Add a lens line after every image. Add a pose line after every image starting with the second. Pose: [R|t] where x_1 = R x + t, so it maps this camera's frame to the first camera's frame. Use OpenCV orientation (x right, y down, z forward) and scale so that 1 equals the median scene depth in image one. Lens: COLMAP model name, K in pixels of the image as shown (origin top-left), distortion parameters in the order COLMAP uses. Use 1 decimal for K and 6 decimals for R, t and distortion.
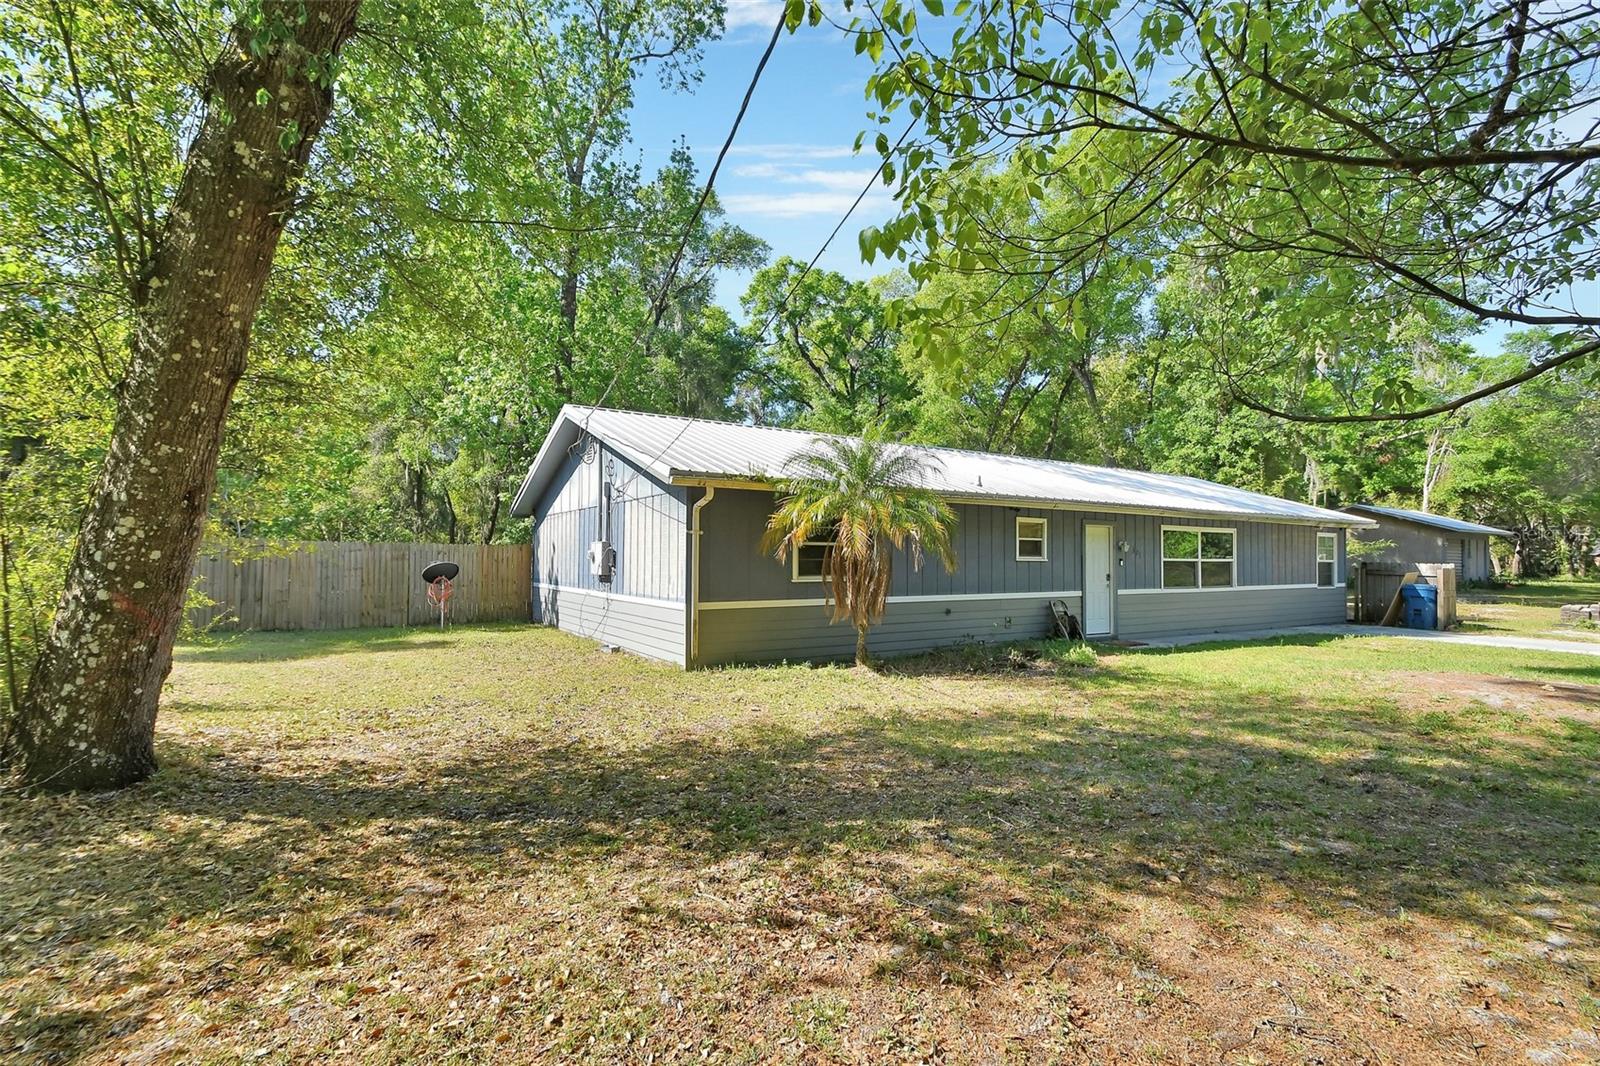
lens RADIAL K [[731.2, 0, 796.5], [0, 731.2, 541.6], [0, 0, 1]] dist [0.019416, 0.000068]
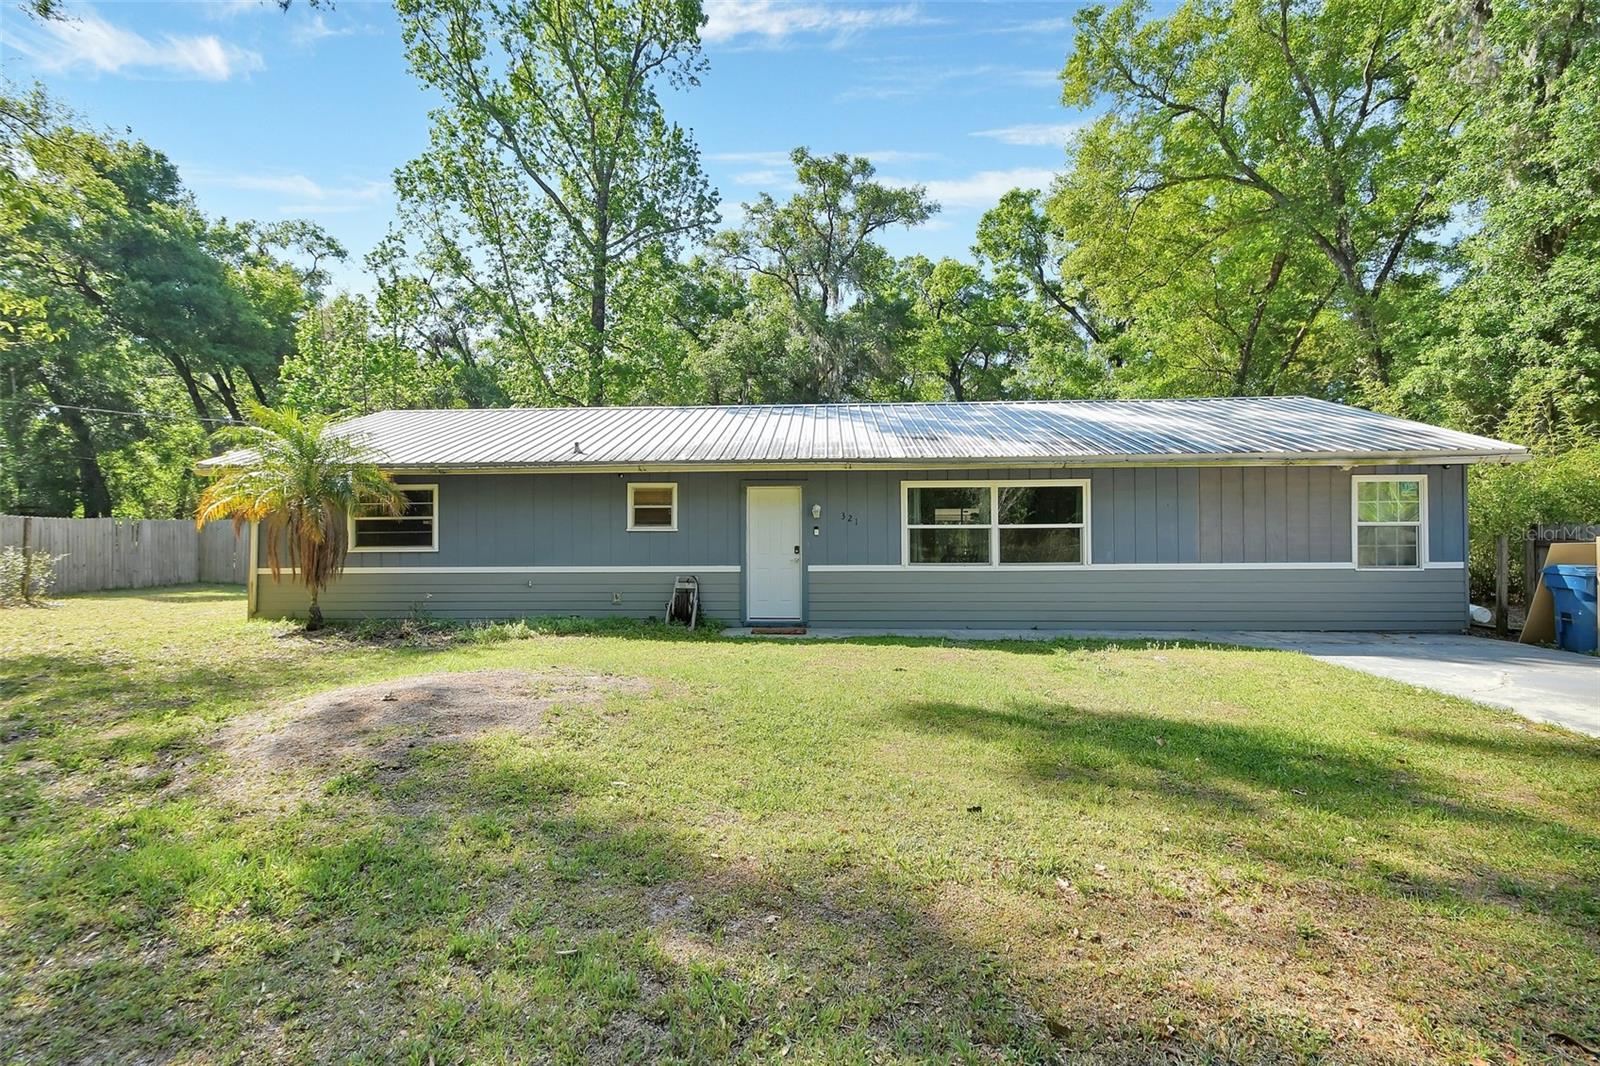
lens RADIAL K [[731.2, 0, 798.7], [0, 731.2, 538.6], [0, 0, 1]] dist [0.019416, 0.000068]
pose [[0.828115, -0.005542, -0.560531, 0.801429], [0.025055, 0.999318, 0.027136, 0.012923], [0.559999, -0.036516, 0.827688, 0.299104]]
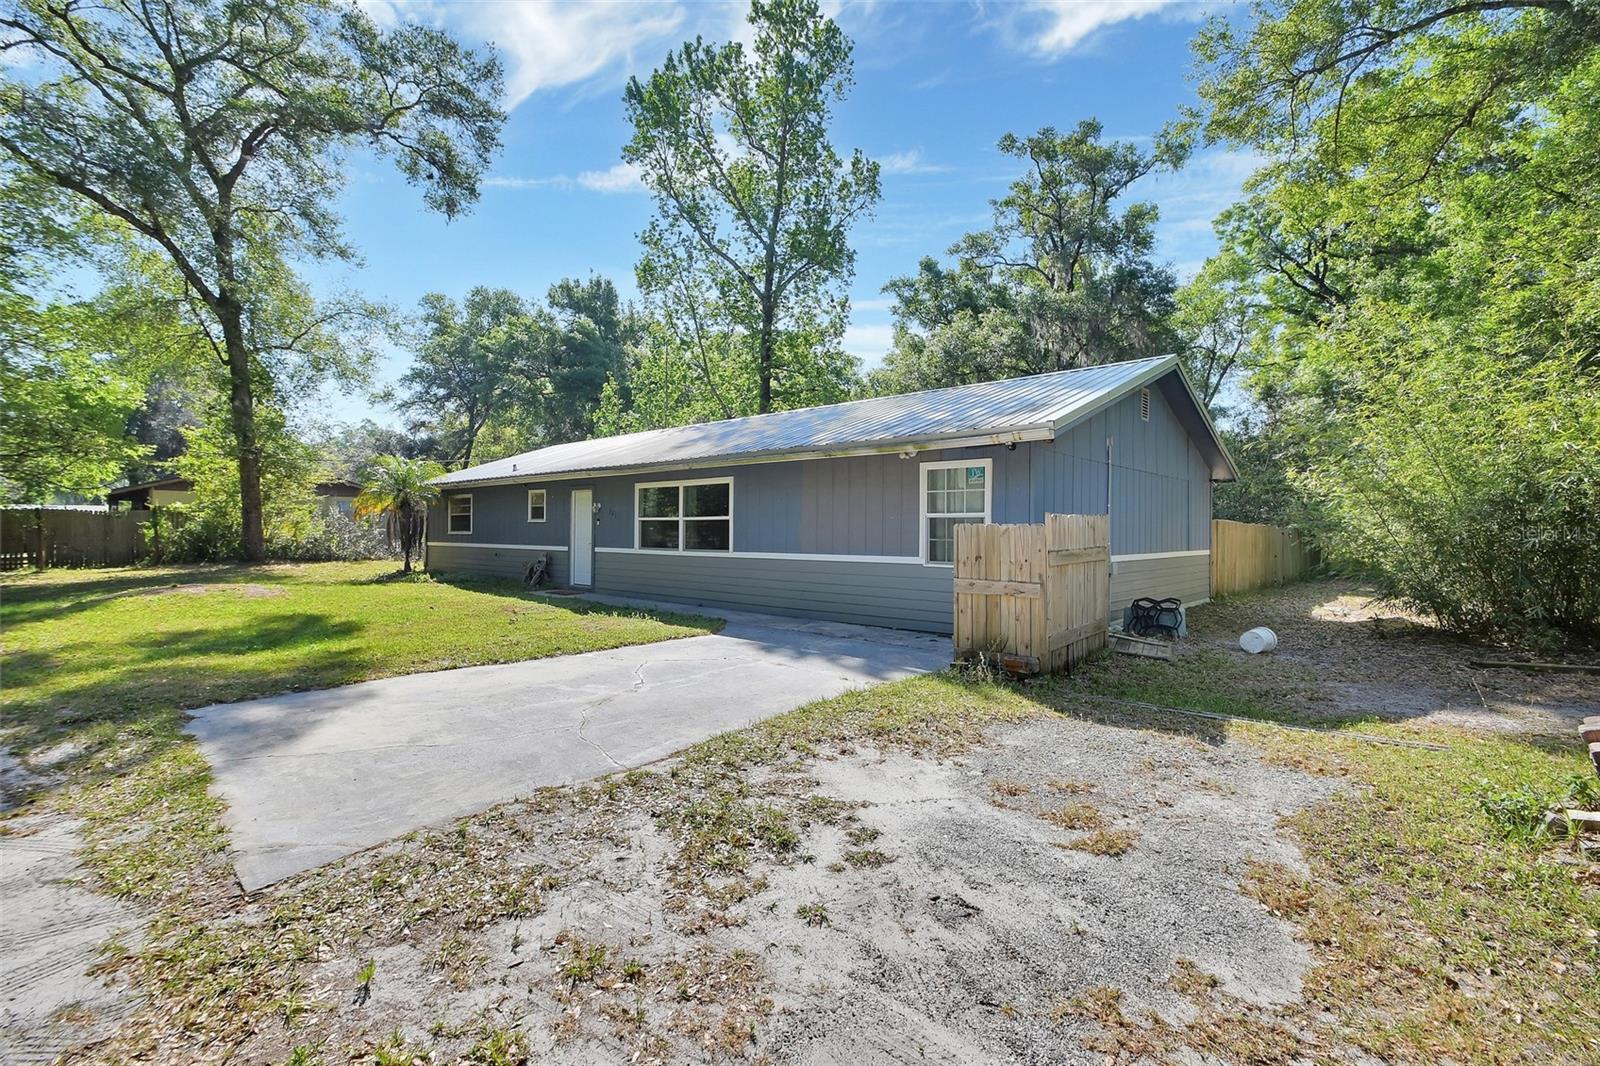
lens RADIAL K [[731.2, 0, 803.6], [0, 731.2, 528.7], [0, 0, 1]] dist [0.019416, 0.000068]
pose [[0.262567, -0.002367, -0.964911, 1.441634], [0.026029, 0.999650, 0.004631, 0.037188], [0.964563, -0.026332, 0.262537, 0.922143]]
